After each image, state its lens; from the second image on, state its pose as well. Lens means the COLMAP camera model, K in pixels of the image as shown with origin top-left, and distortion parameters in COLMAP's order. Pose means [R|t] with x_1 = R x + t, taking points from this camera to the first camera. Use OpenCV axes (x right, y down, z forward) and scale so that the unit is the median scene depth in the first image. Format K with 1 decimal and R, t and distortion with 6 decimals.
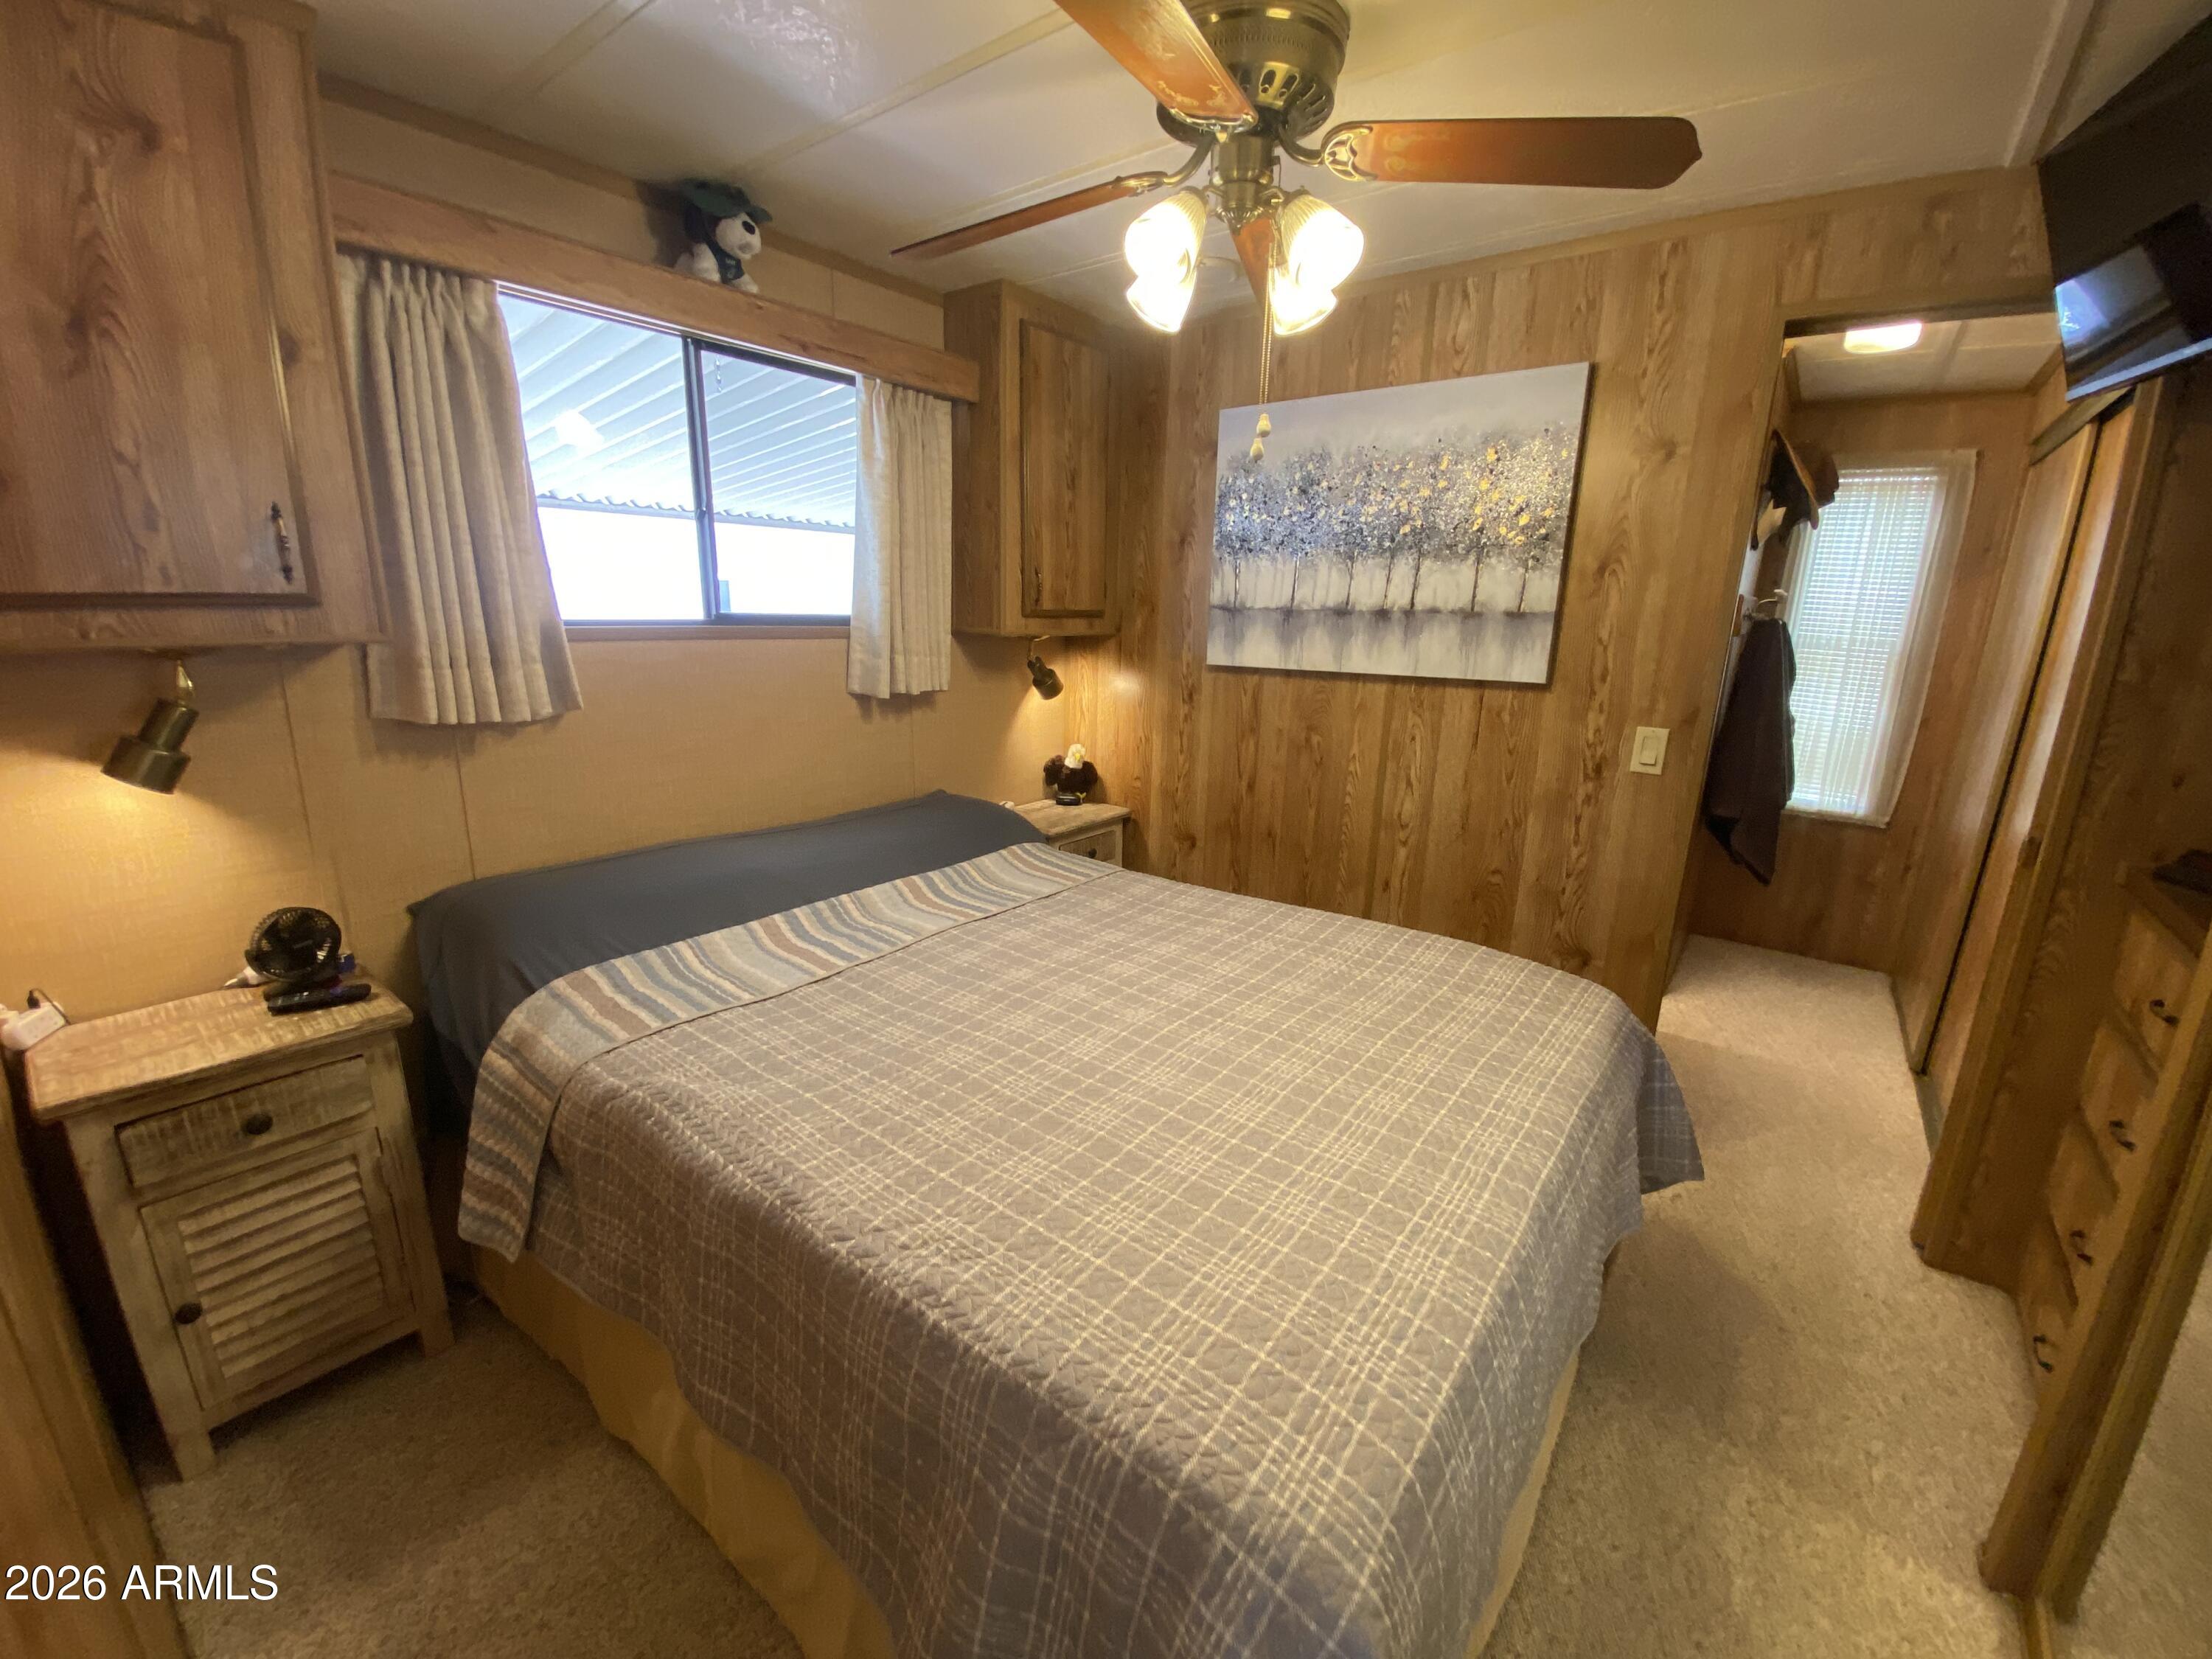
lens RADIAL K [[891.7, 0, 1105.7], [0, 891.7, 824.2], [0, 0, 1]] dist [0.027728, -0.025555]
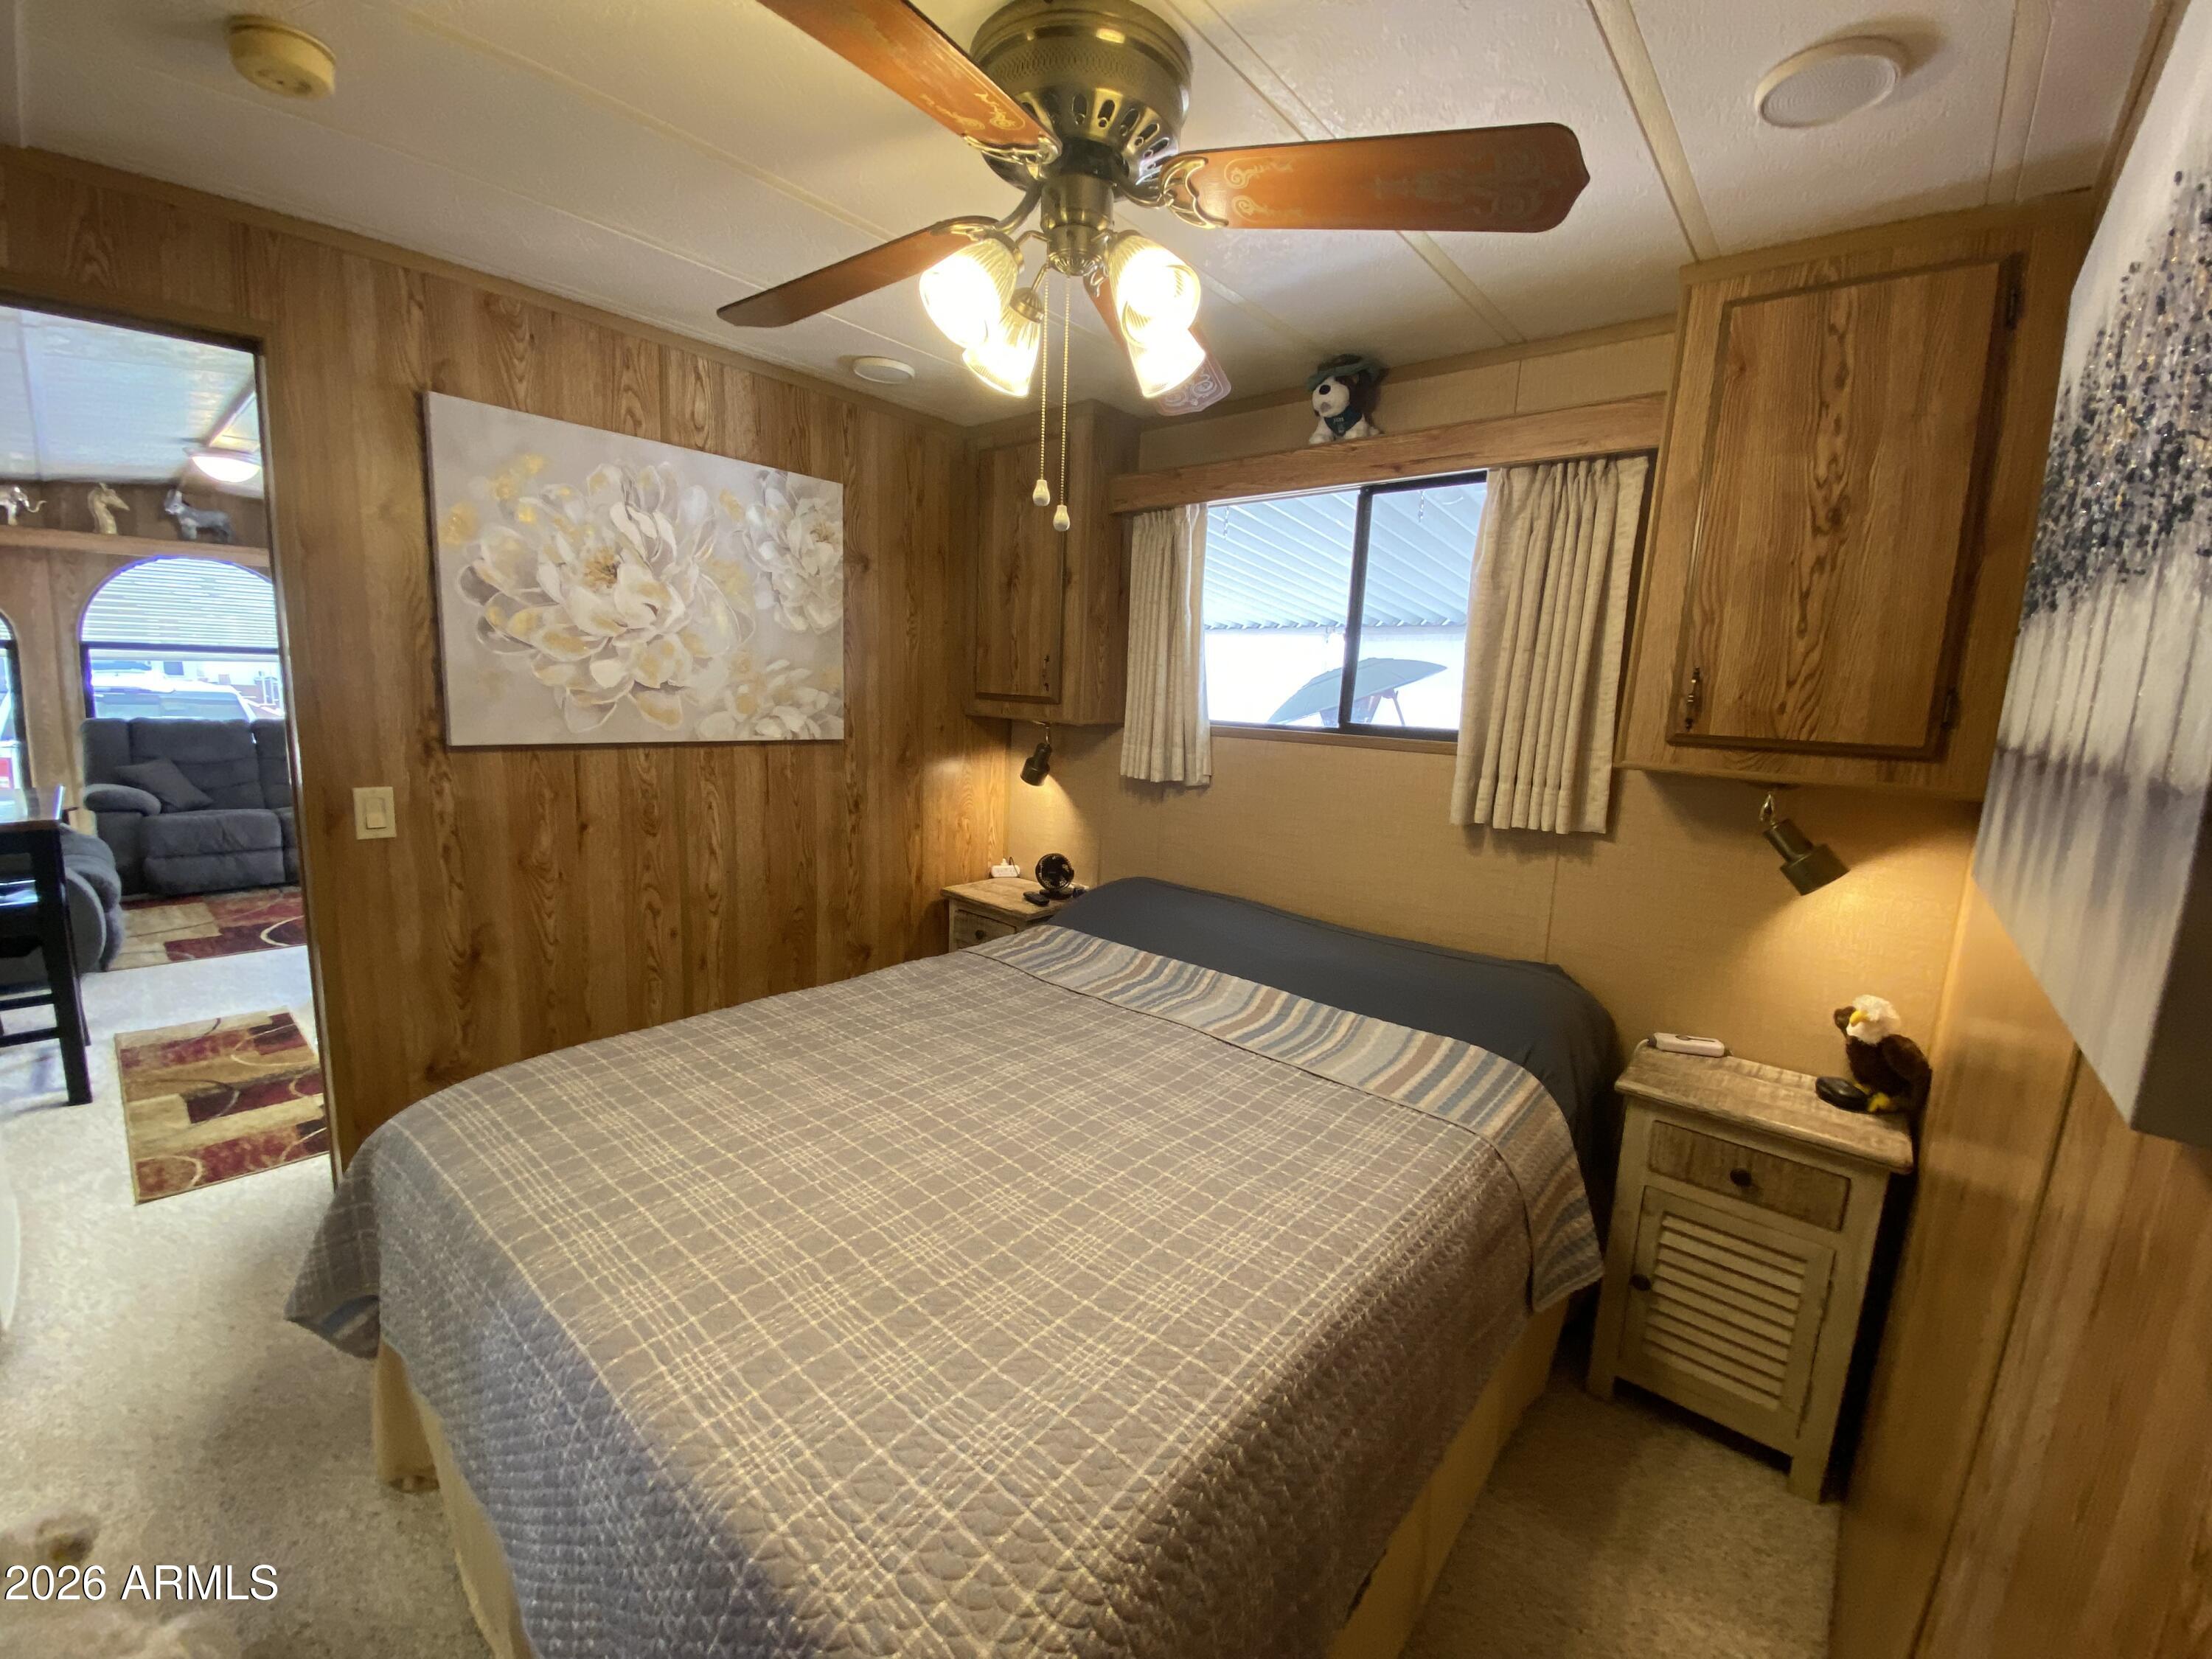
lens RADIAL K [[891.7, 0, 1105.7], [0, 891.7, 824.2], [0, 0, 1]] dist [0.027728, -0.025555]
pose [[-0.049953, 0.132510, -0.989922, 0.808897], [-0.280322, 0.949458, 0.141239, -0.218942], [0.958605, 0.284552, -0.010283, 0.889084]]
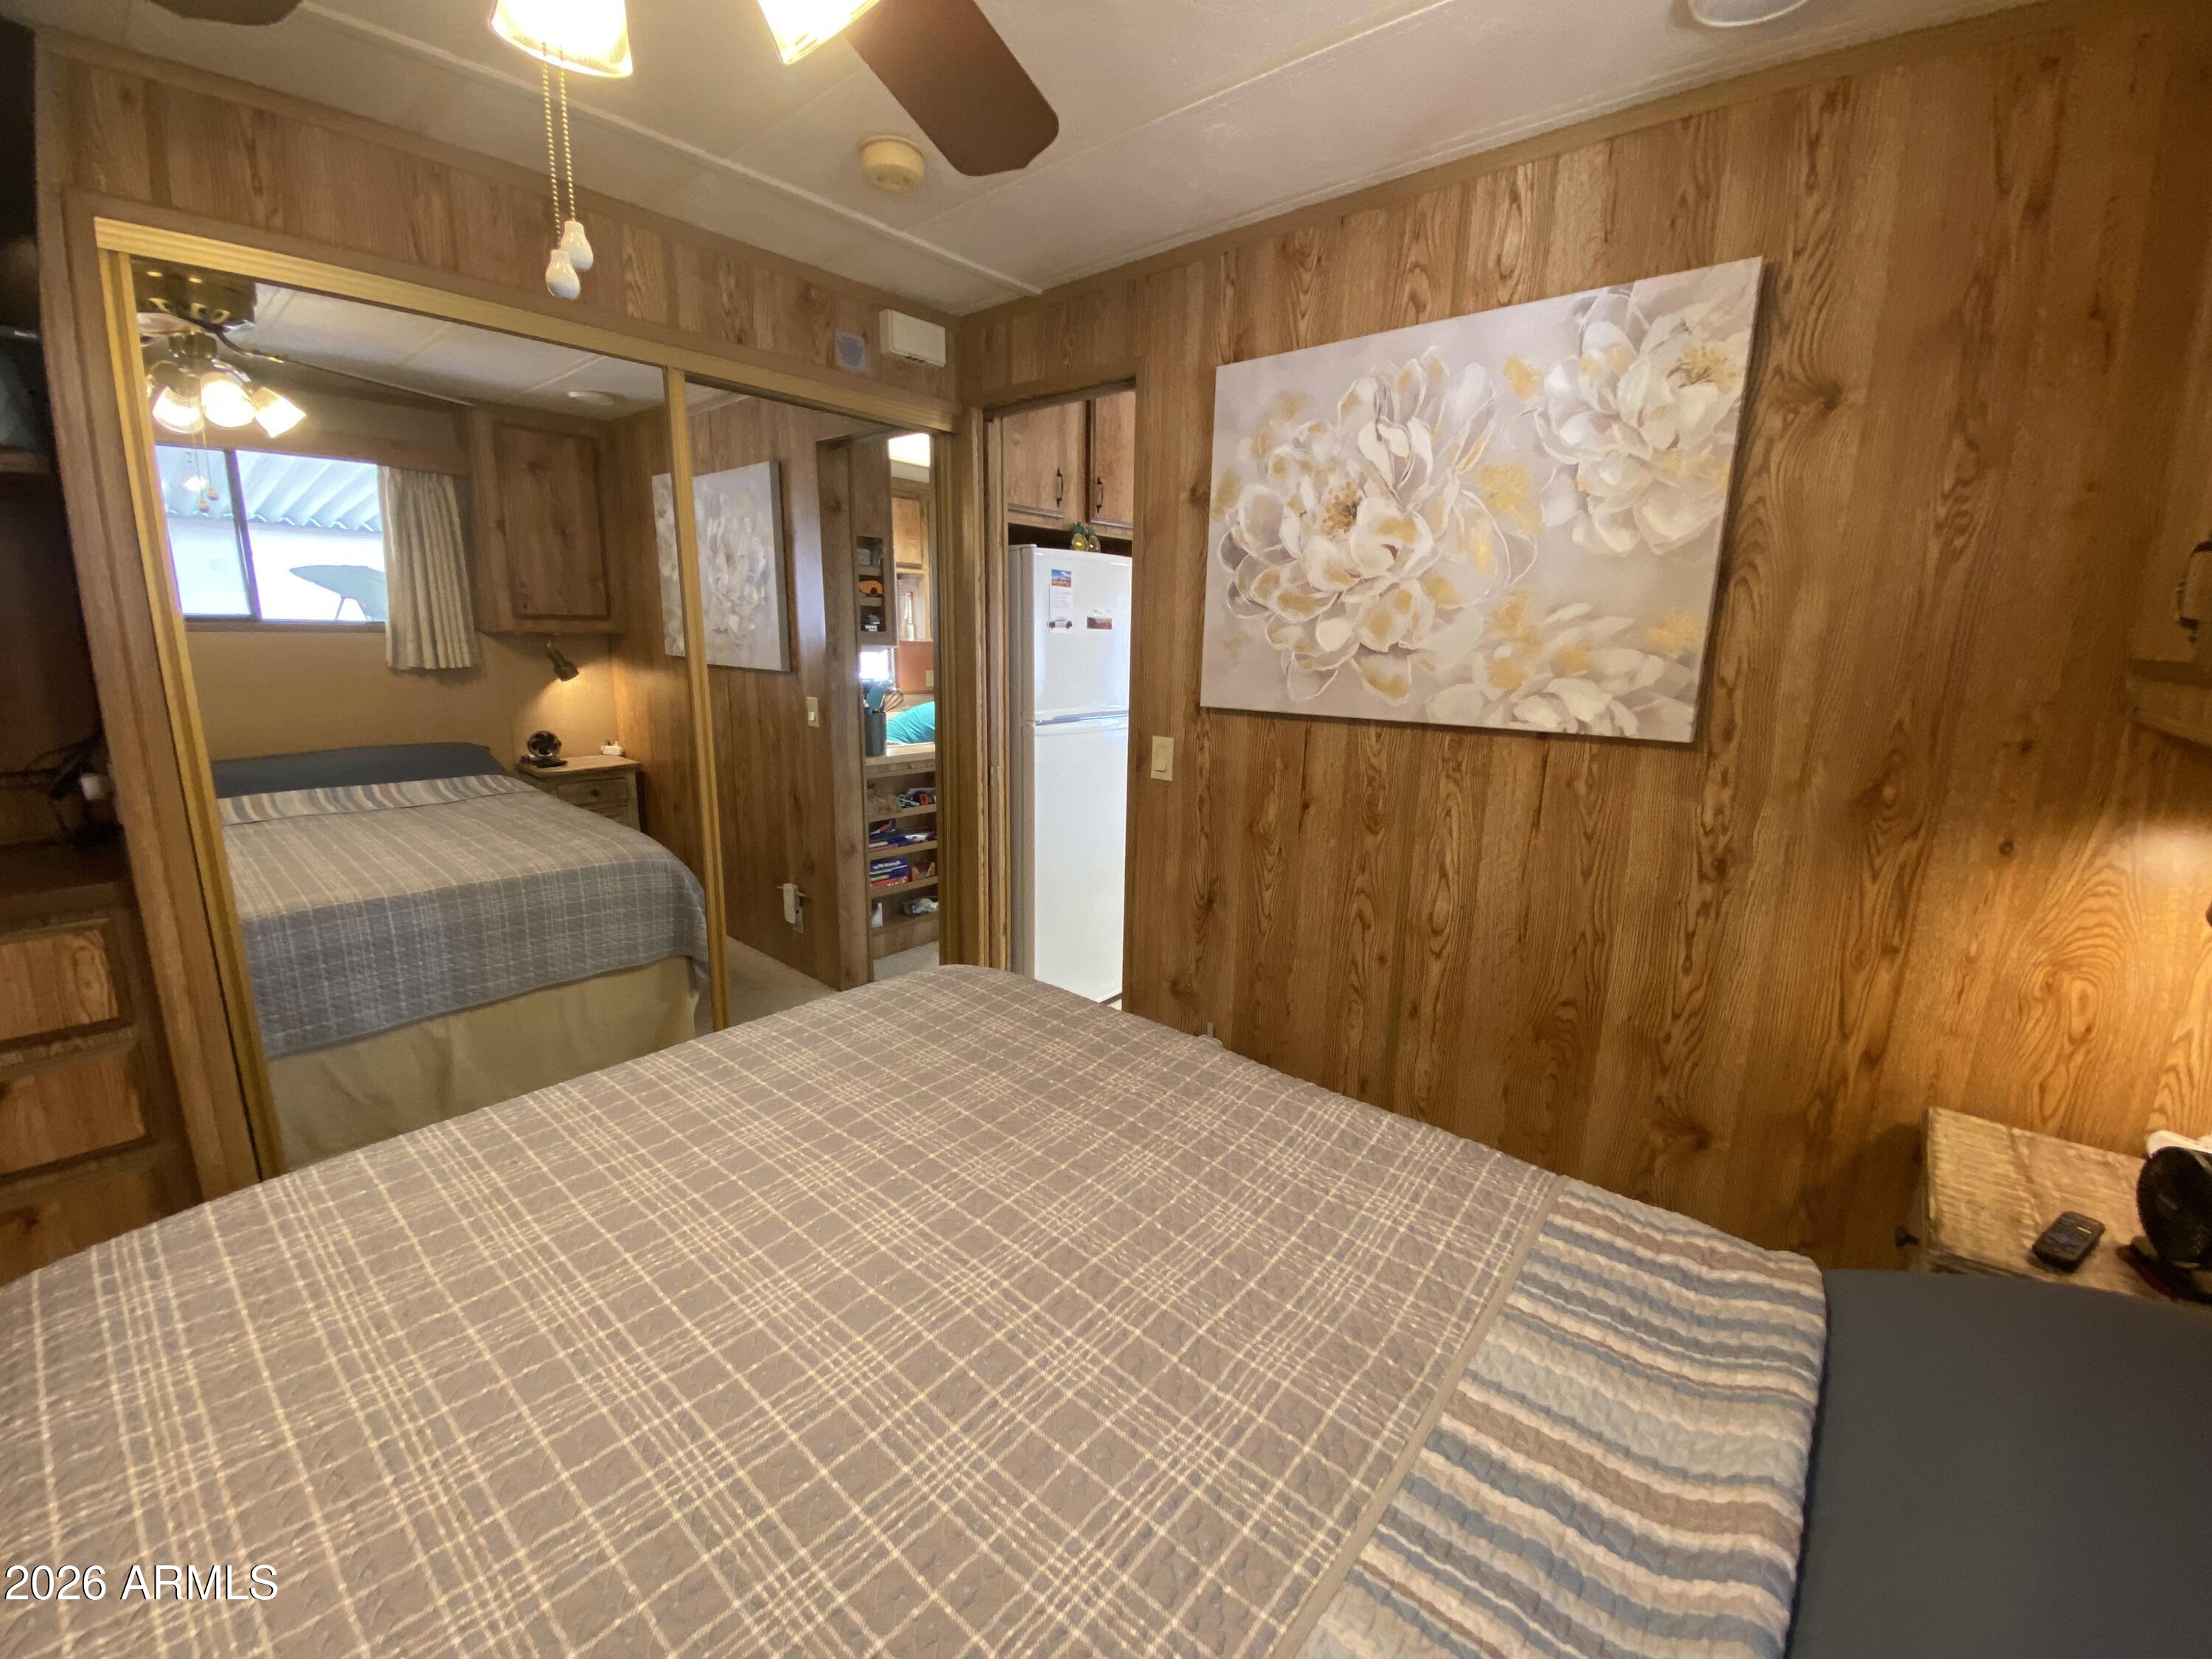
lens RADIAL K [[891.7, 0, 1105.7], [0, 891.7, 824.2], [0, 0, 1]] dist [0.027728, -0.025555]
pose [[-0.998176, -0.045702, 0.039447, -0.111648], [-0.024121, 0.900890, 0.433378, -0.293606], [-0.055344, 0.431636, -0.900349, 1.201739]]
